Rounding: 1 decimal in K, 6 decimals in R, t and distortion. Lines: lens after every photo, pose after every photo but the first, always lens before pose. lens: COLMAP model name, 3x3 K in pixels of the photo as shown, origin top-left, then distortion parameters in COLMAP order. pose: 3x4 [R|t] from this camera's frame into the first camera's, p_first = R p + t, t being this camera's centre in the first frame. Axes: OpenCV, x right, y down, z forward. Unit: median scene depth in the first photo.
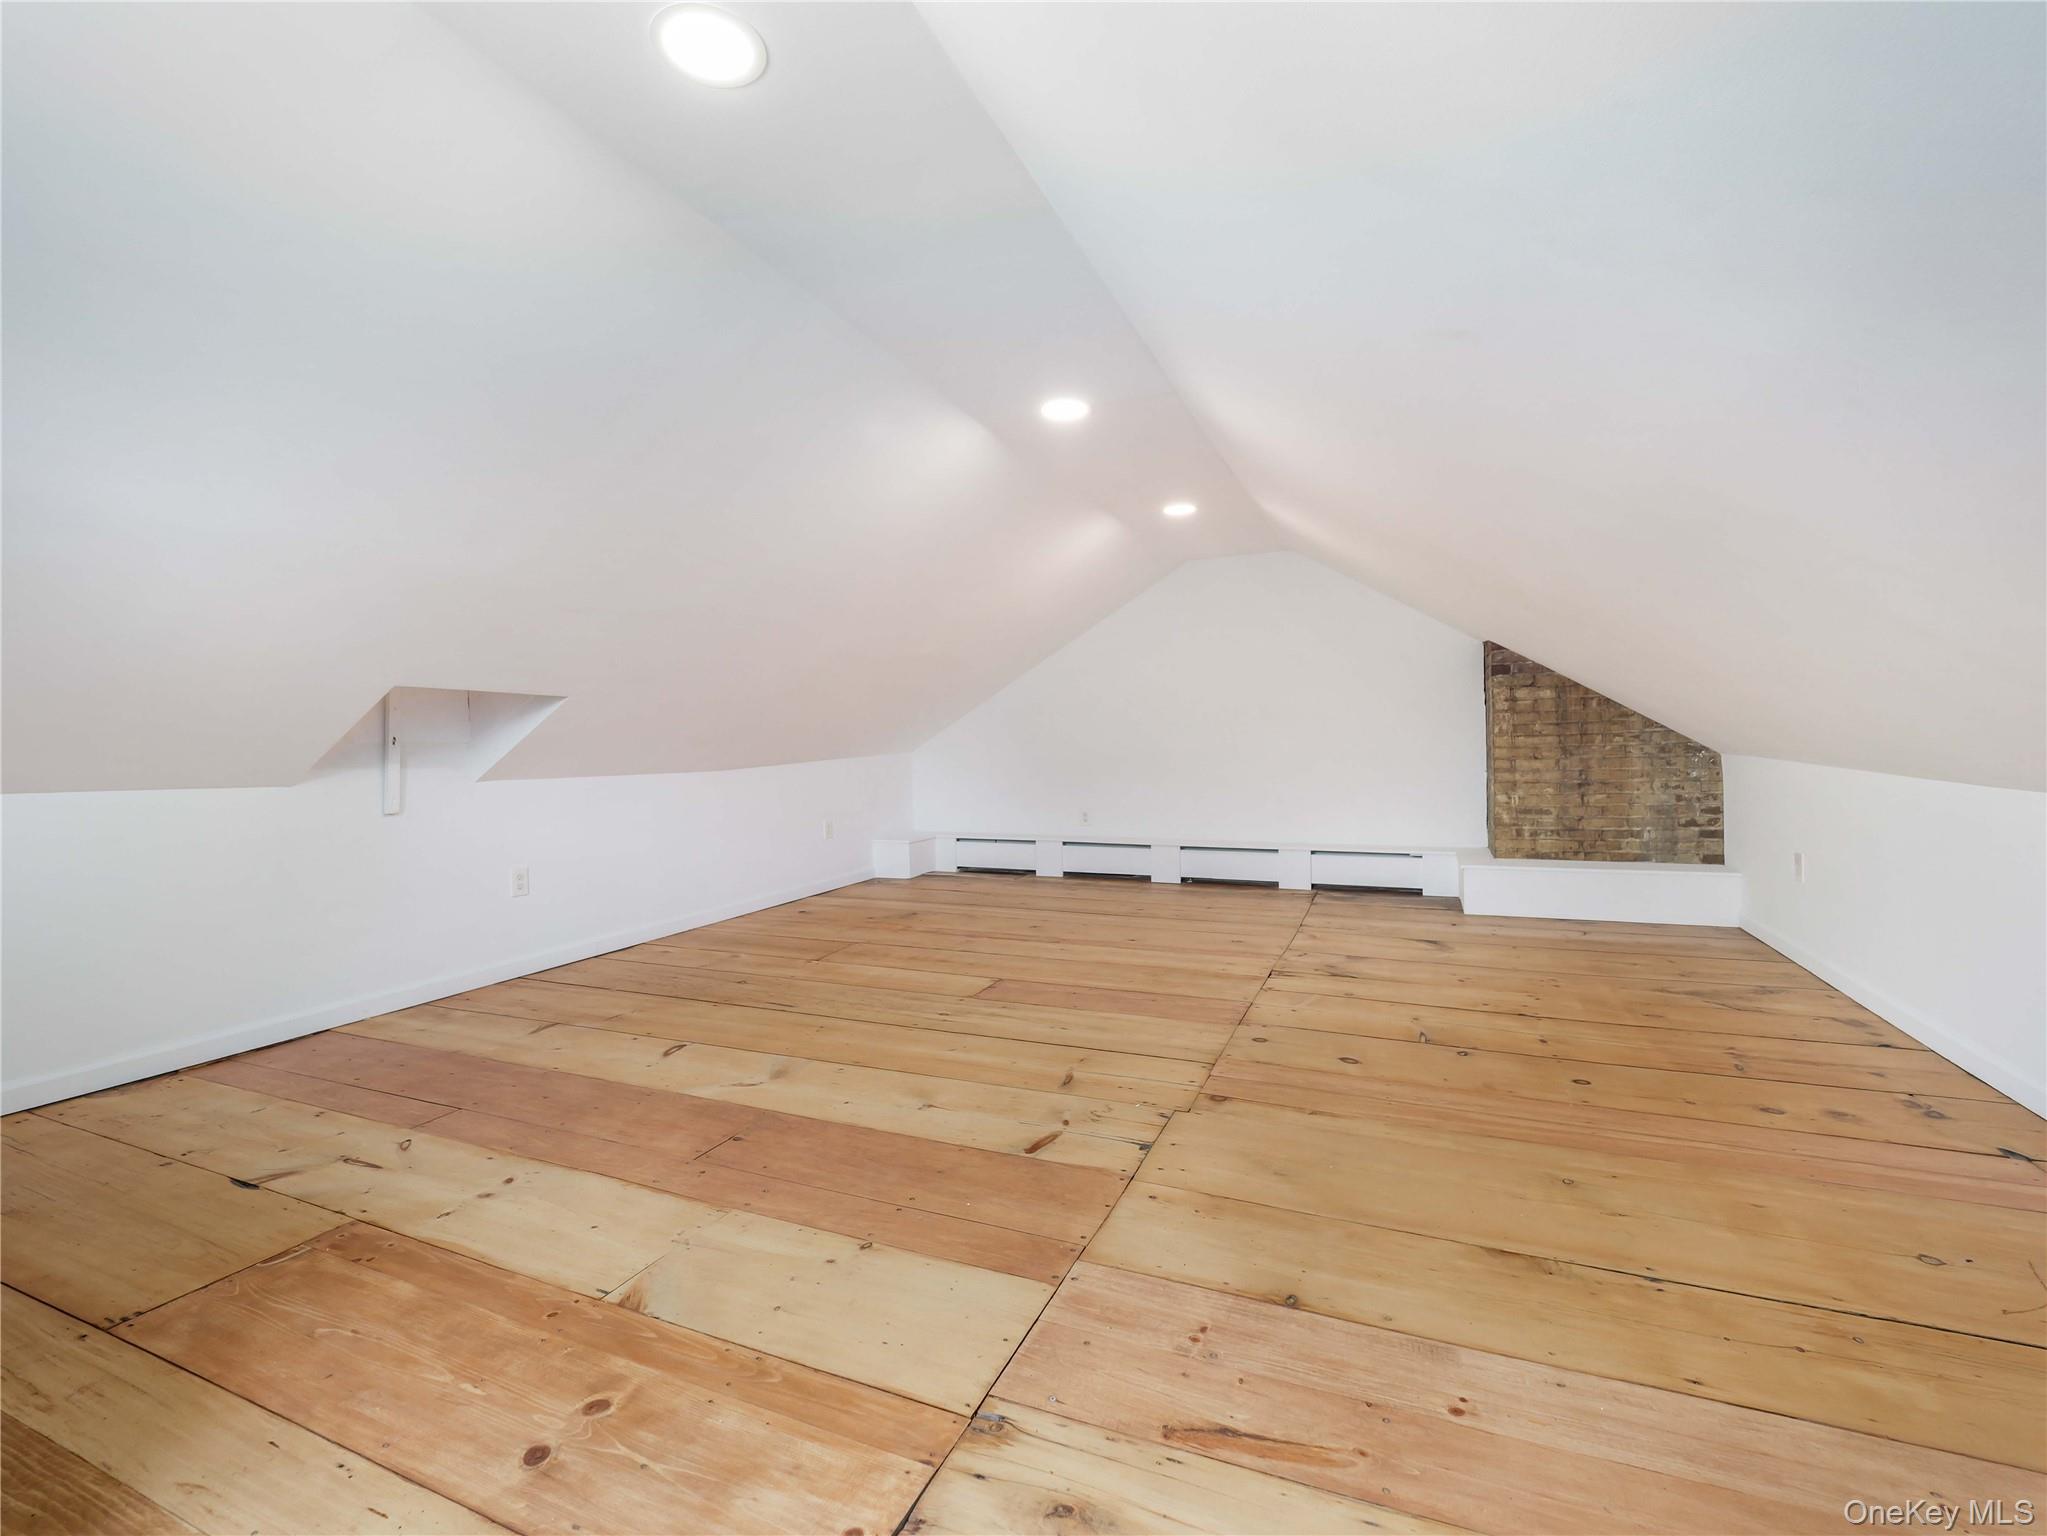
lens RADIAL K [[867.9, 0, 1035.6], [0, 867.9, 757.4], [0, 0, 1]] dist [-0.002734, 0.000107]
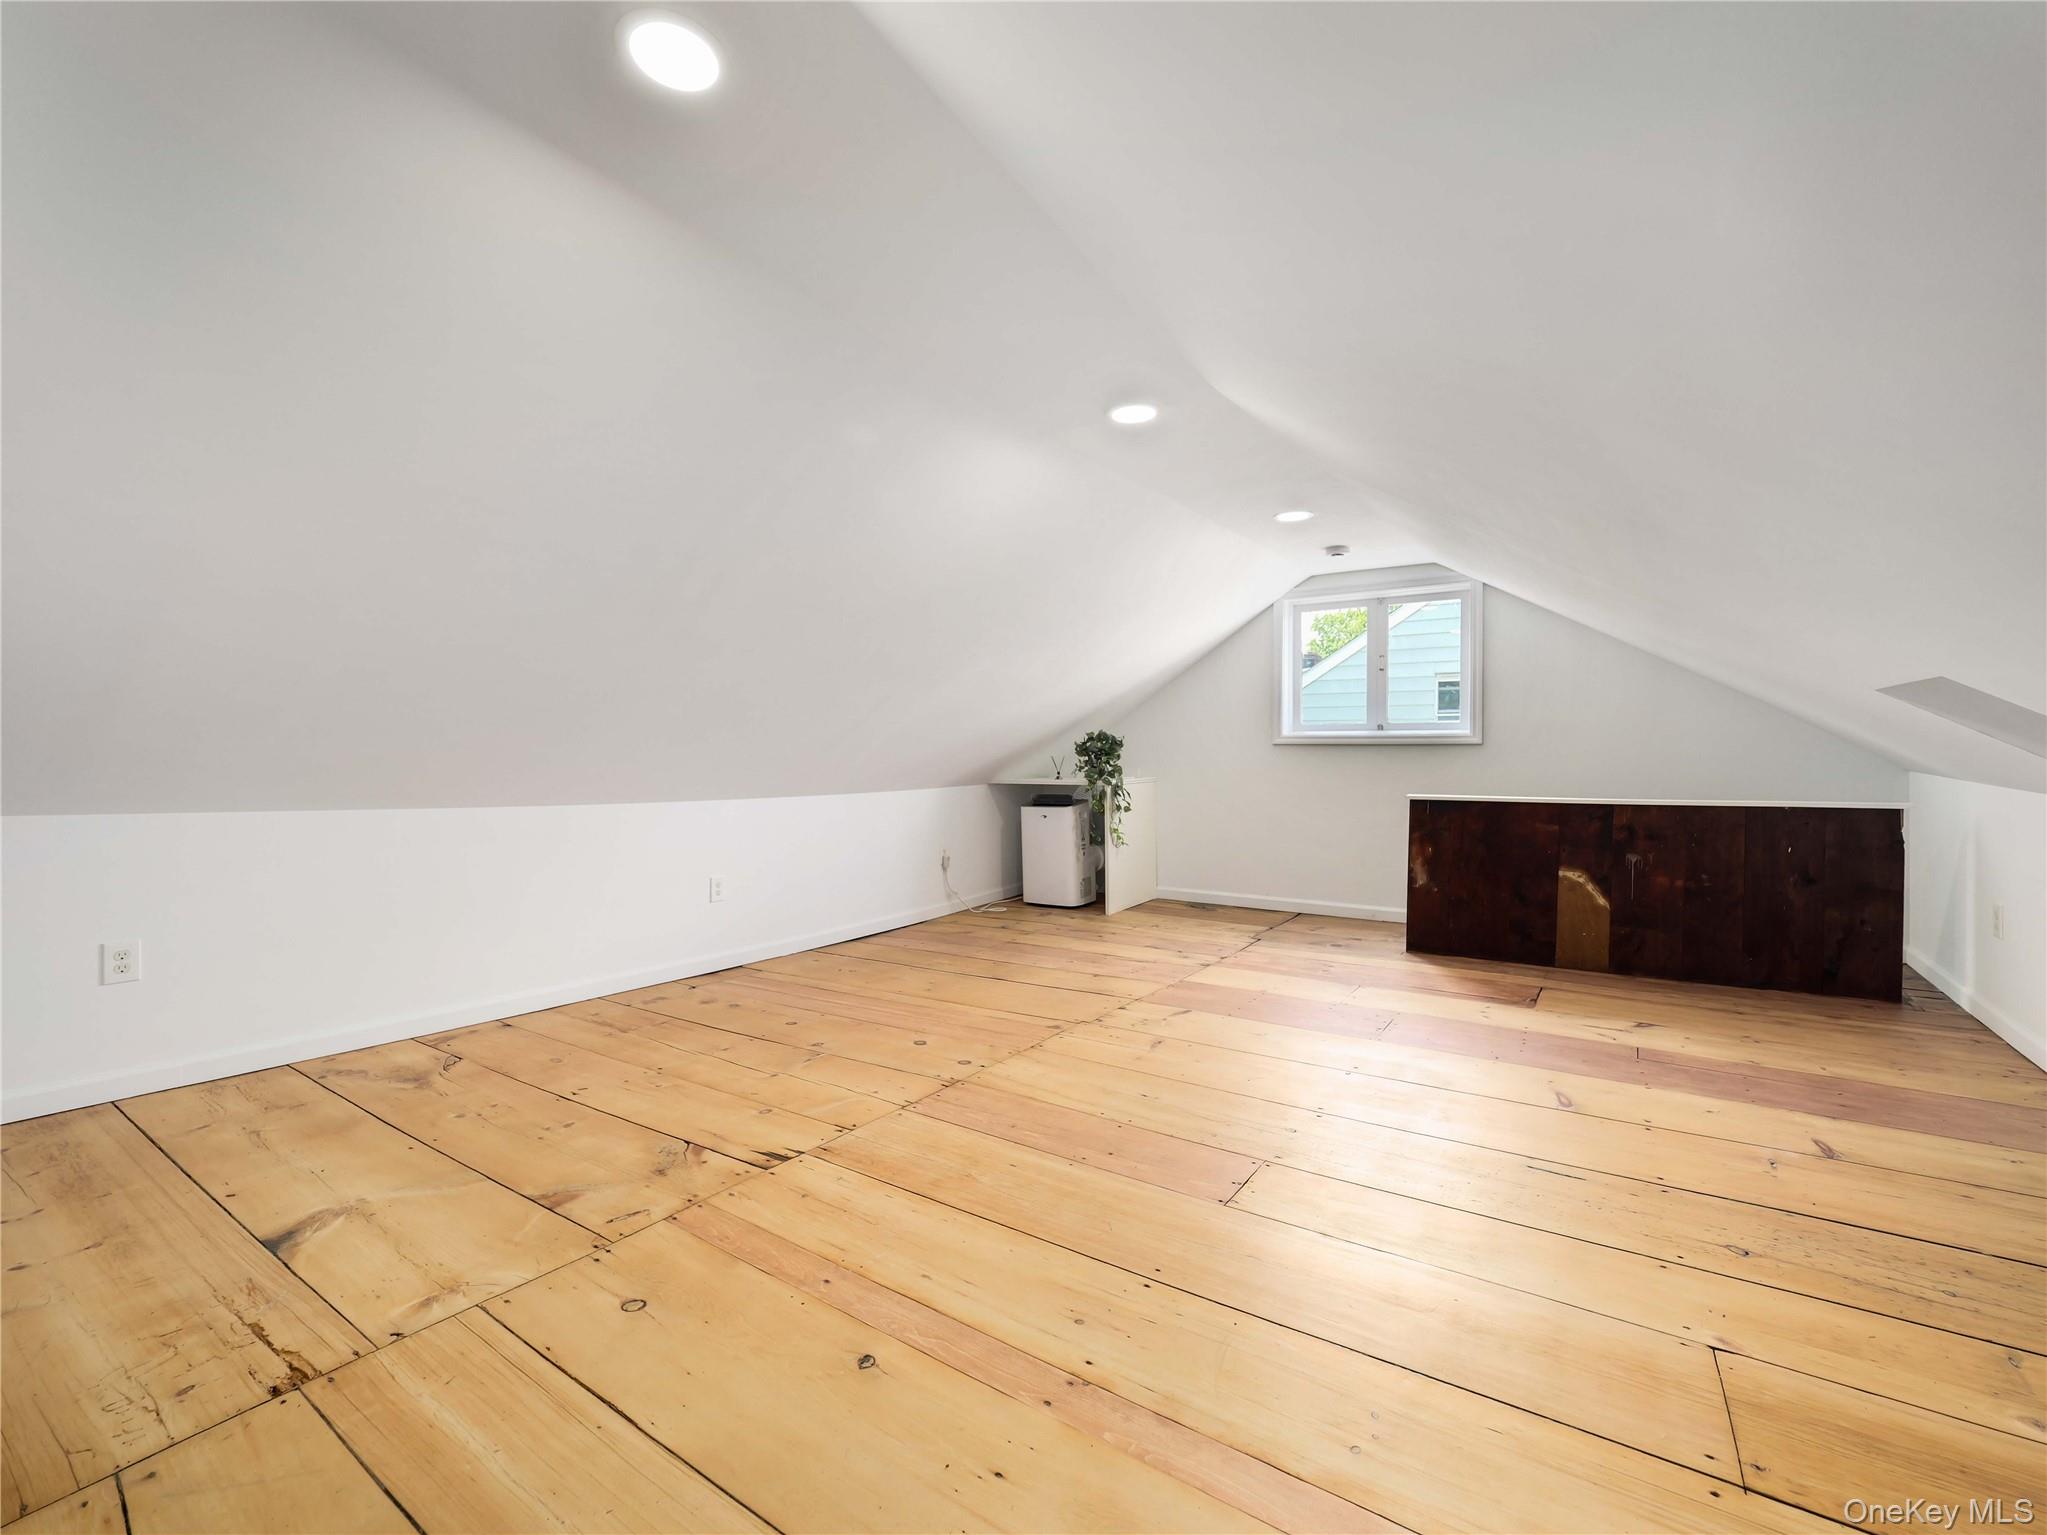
lens RADIAL K [[867.9, 0, 1035.6], [0, 867.9, 756.9], [0, 0, 1]] dist [-0.002734, 0.000107]
pose [[-0.979519, 0.018082, 0.200536, -0.055303], [0.021253, 0.999681, 0.013669, -0.074203], [-0.200225, 0.017651, -0.979591, 2.358215]]
